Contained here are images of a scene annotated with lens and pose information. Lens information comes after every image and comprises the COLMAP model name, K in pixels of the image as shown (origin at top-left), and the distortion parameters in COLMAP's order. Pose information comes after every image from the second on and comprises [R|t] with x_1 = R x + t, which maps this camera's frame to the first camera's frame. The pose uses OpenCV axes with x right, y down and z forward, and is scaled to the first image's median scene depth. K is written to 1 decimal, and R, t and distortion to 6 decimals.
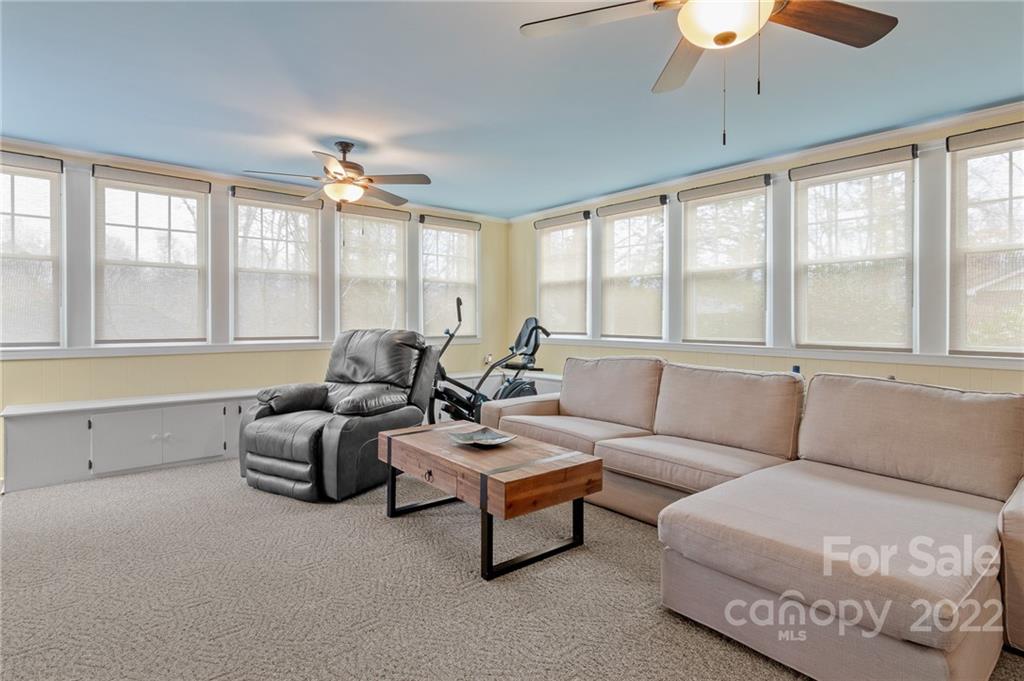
lens RADIAL K [[527.9, 0, 514.1], [0, 527.9, 322.1], [0, 0, 1]] dist [-0.002519, -0.001008]
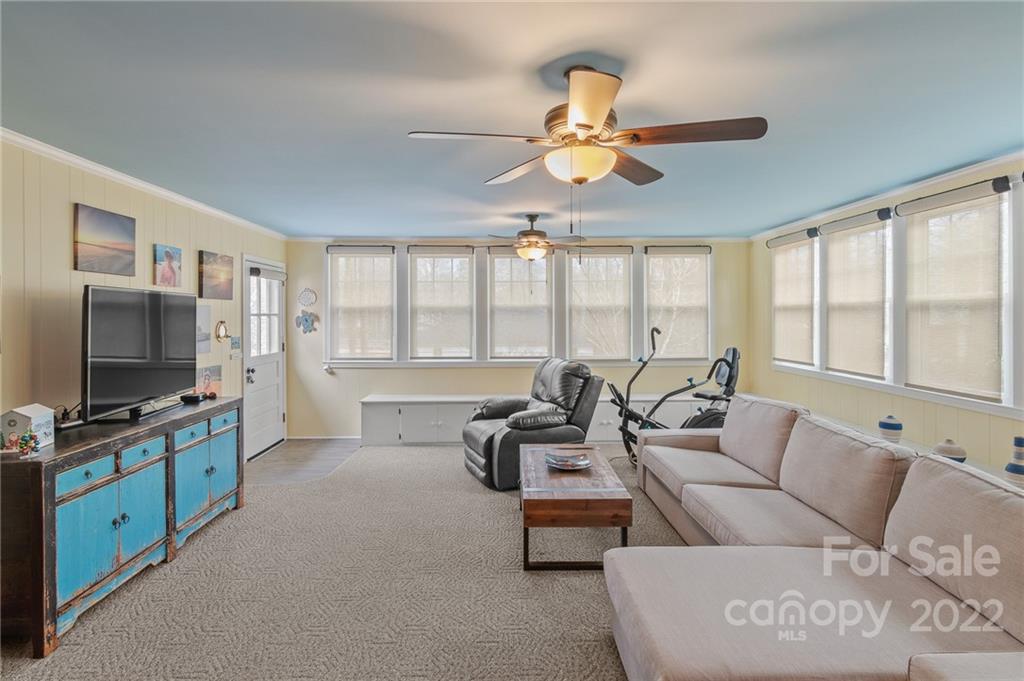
lens RADIAL K [[527.9, 0, 507.6], [0, 527.9, 316.6], [0, 0, 1]] dist [-0.002519, -0.001008]
pose [[0.771867, -0.001578, -0.635782, 0.443293], [0.001673, 0.999998, -0.000451, -0.087150], [0.635782, -0.000716, 0.771868, -0.032234]]
